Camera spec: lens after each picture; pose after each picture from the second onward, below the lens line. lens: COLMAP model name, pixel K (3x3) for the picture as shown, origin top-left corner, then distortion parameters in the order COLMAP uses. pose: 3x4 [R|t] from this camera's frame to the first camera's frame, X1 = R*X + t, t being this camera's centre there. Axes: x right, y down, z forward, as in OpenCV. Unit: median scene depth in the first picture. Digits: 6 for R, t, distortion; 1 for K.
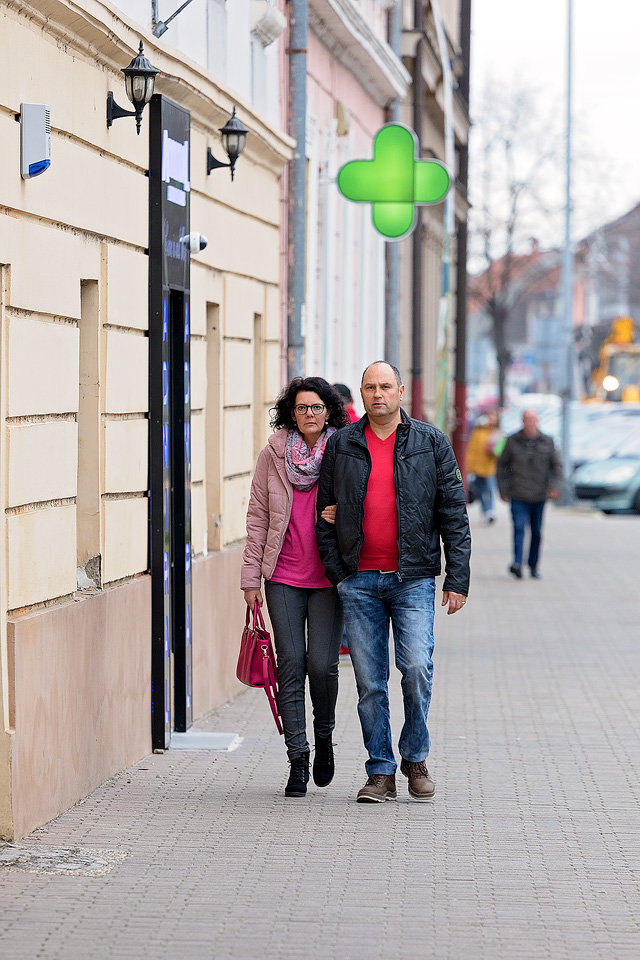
lens RADIAL K [[5516.7, 0, 320.0], [0, 5516.7, 479.8], [0, 0, 1]] dist [-0.406215, 0.000000]
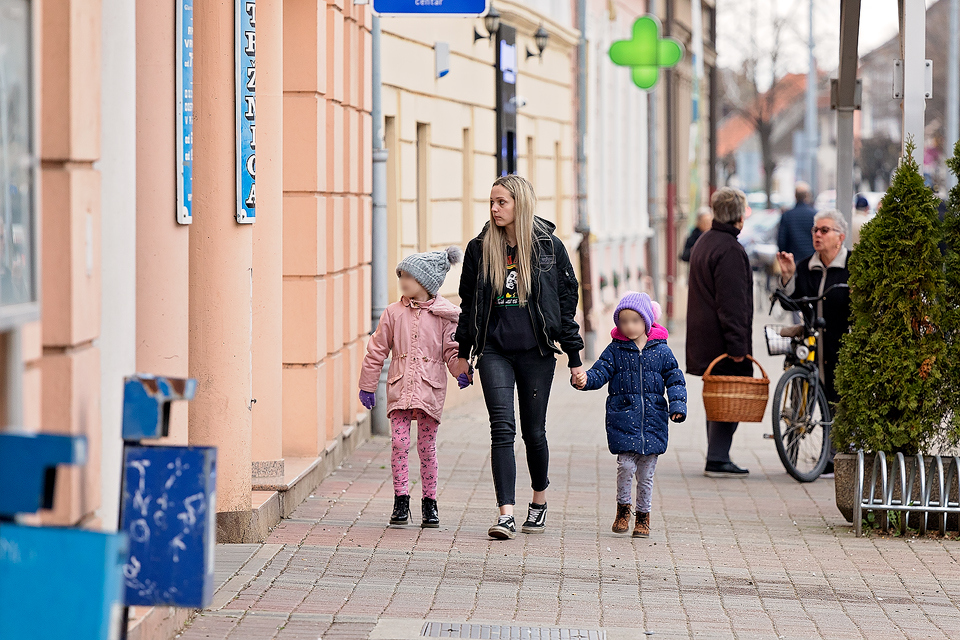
lens RADIAL K [[5516.7, 0, 480.0], [0, 5516.7, 319.9], [0, 0, 1]] dist [-0.406215, 0.000000]
pose [[0.999600, -0.010500, -0.026261, 0.006898], [0.010625, 0.999933, 0.004651, 0.012505], [0.026210, -0.004928, 0.999644, -0.534144]]
